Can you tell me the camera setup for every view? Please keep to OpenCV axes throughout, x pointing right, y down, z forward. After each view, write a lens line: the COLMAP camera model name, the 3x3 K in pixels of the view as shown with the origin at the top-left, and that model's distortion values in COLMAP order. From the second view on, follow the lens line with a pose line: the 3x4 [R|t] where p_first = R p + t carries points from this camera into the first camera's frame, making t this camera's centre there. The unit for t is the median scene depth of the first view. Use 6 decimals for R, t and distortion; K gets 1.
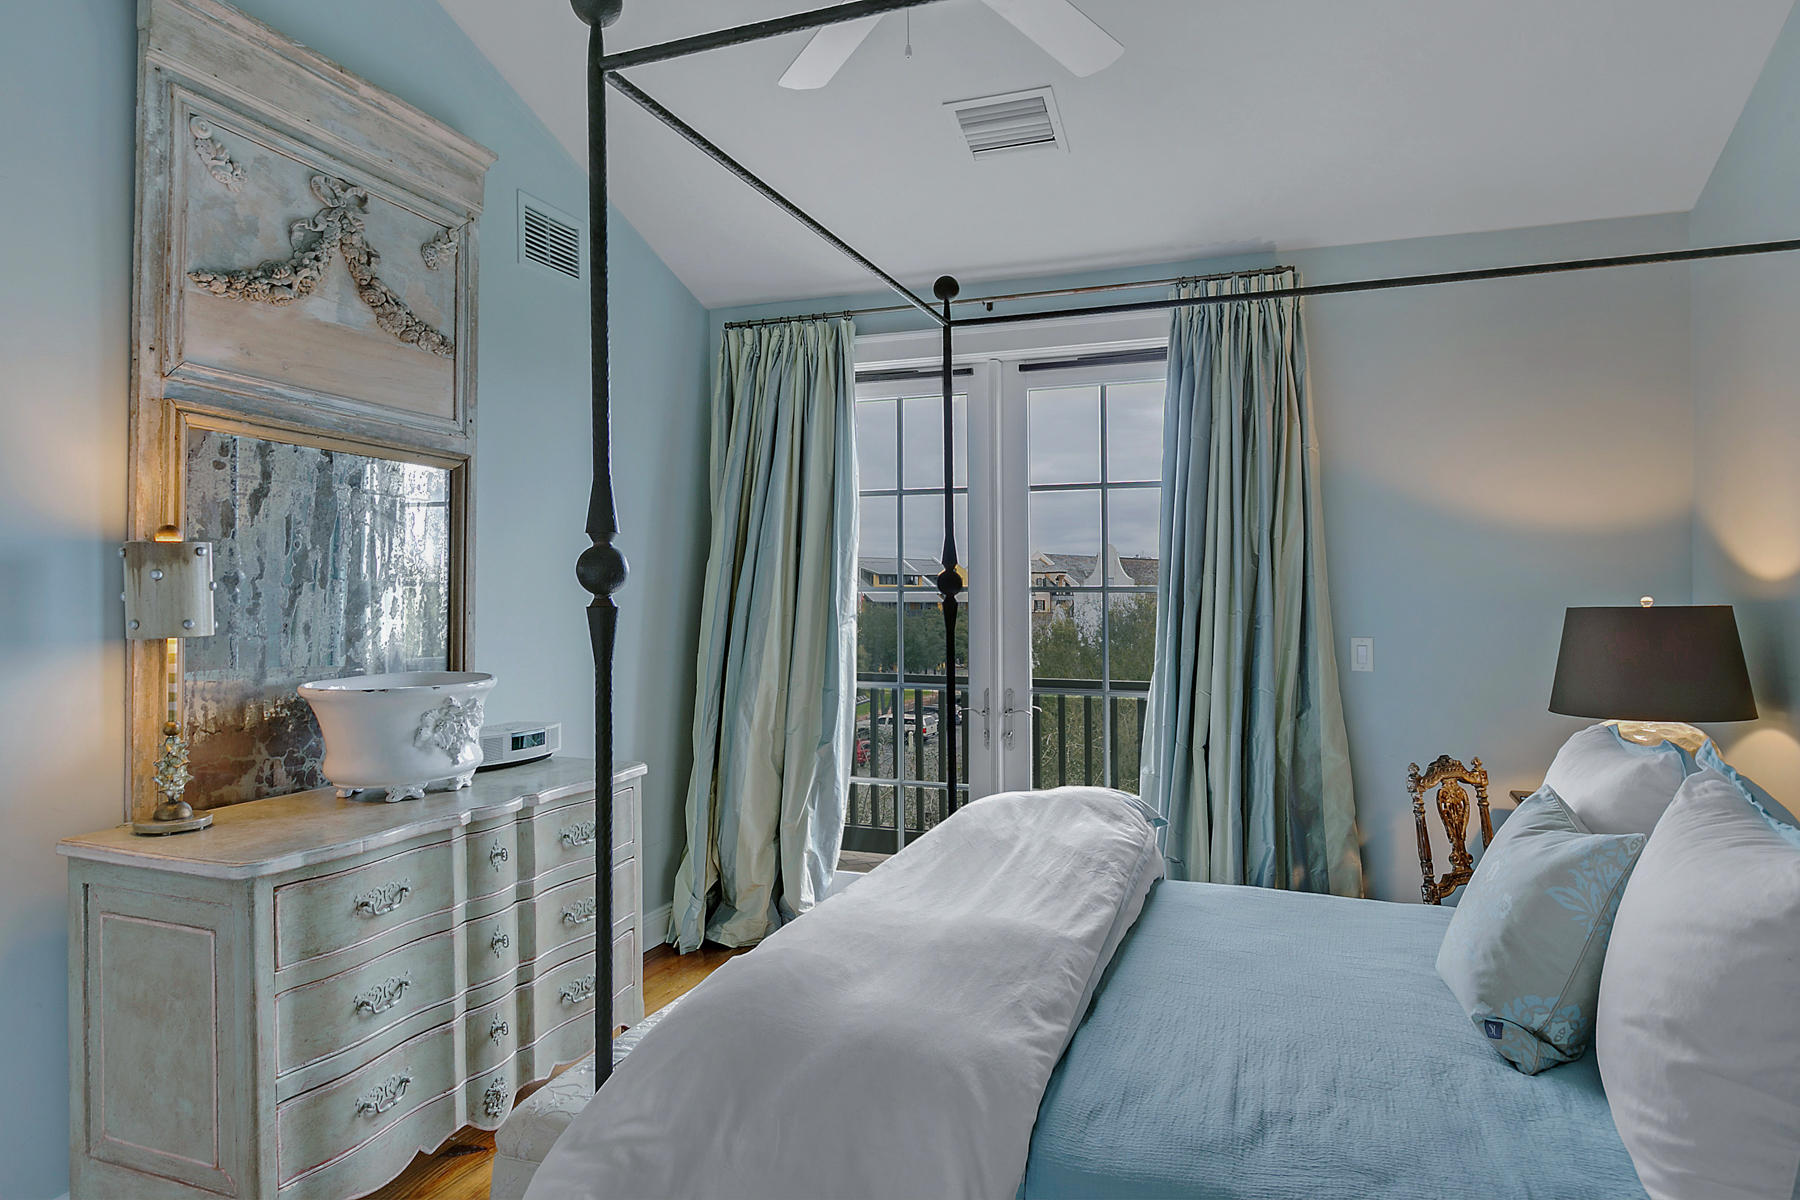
lens RADIAL K [[1034.6, 0, 900.0], [0, 1034.6, 600.0], [0, 0, 1]] dist [-0.002712, -0.000096]
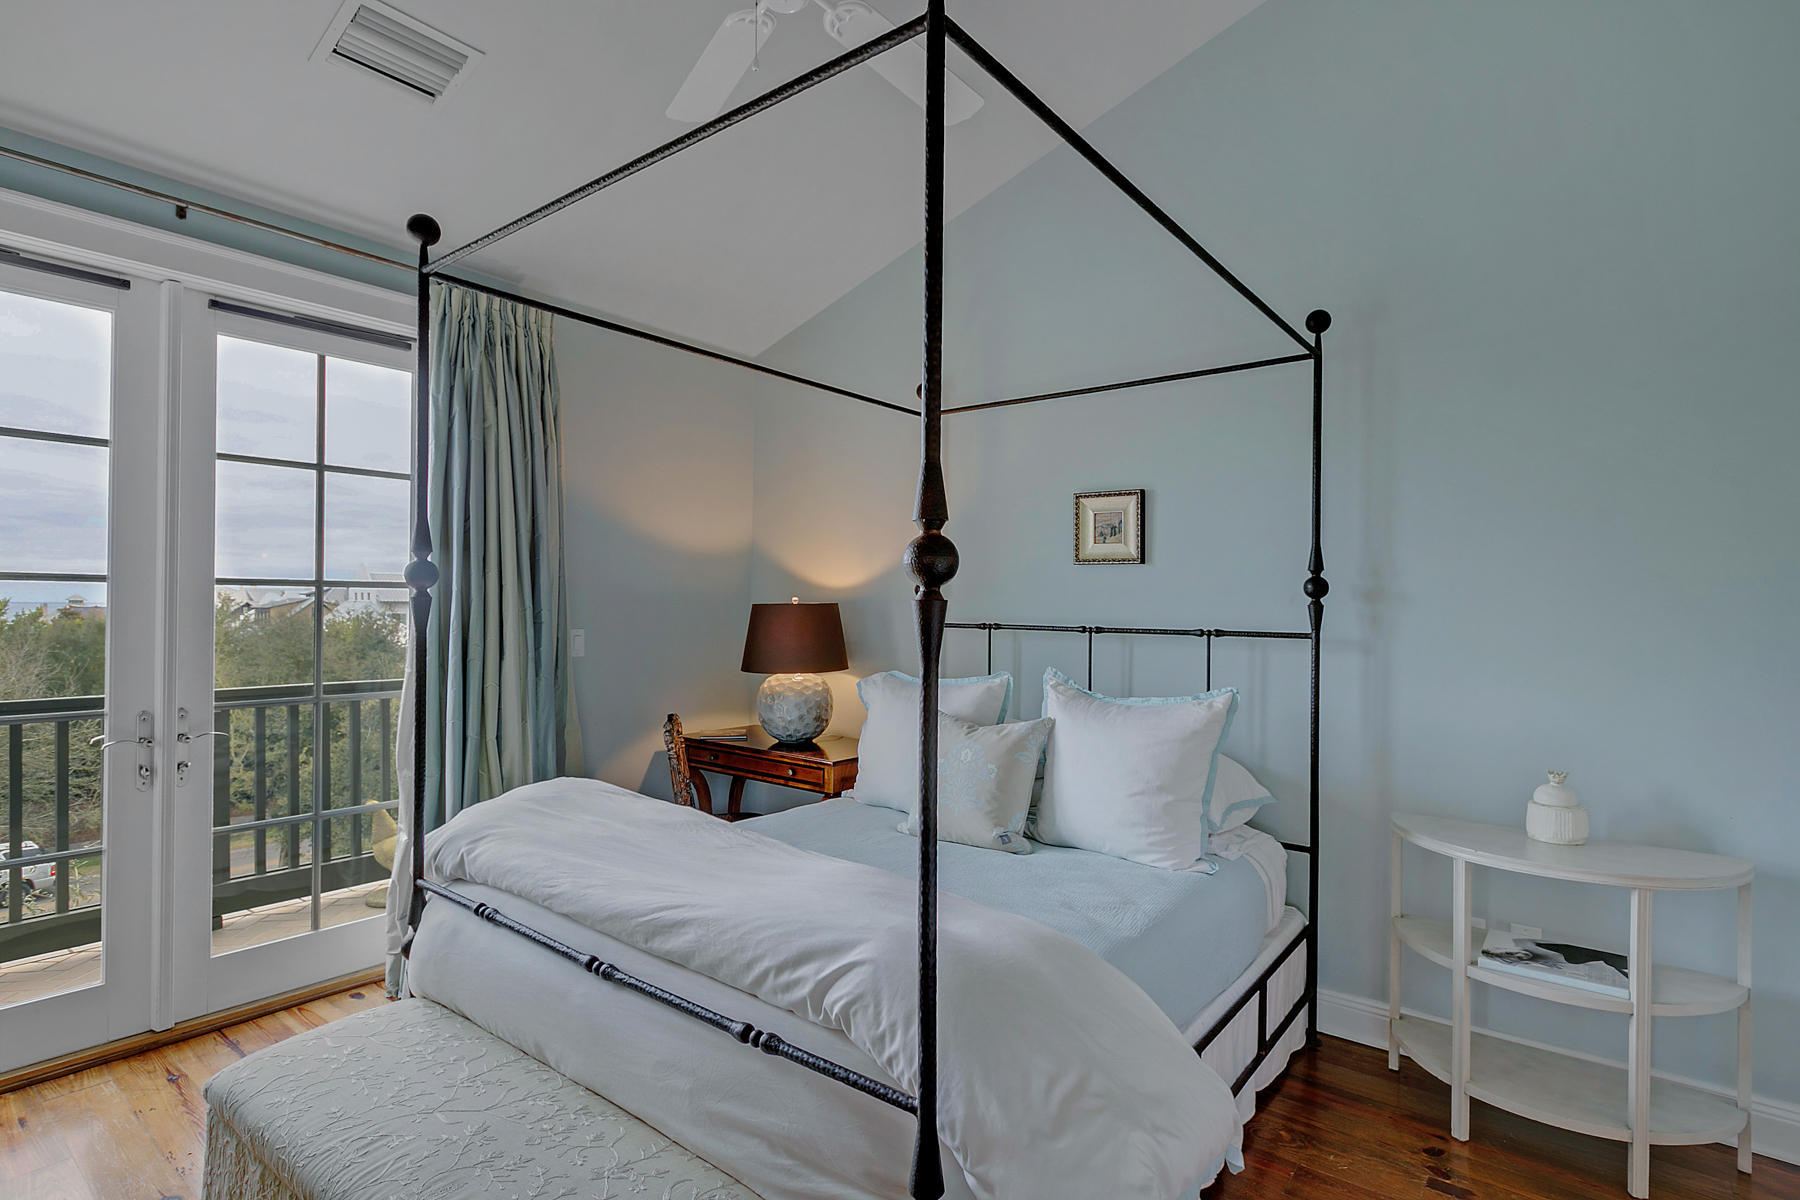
lens RADIAL K [[894.4, 0, 900.0], [0, 894.4, 600.0], [0, 0, 1]] dist [-0.000356, 0.000069]
pose [[0.294673, 0.005250, 0.955584, -0.508590], [-0.006954, 0.999970, -0.003349, 0.004165], [-0.955573, -0.005658, 0.294701, 0.379880]]
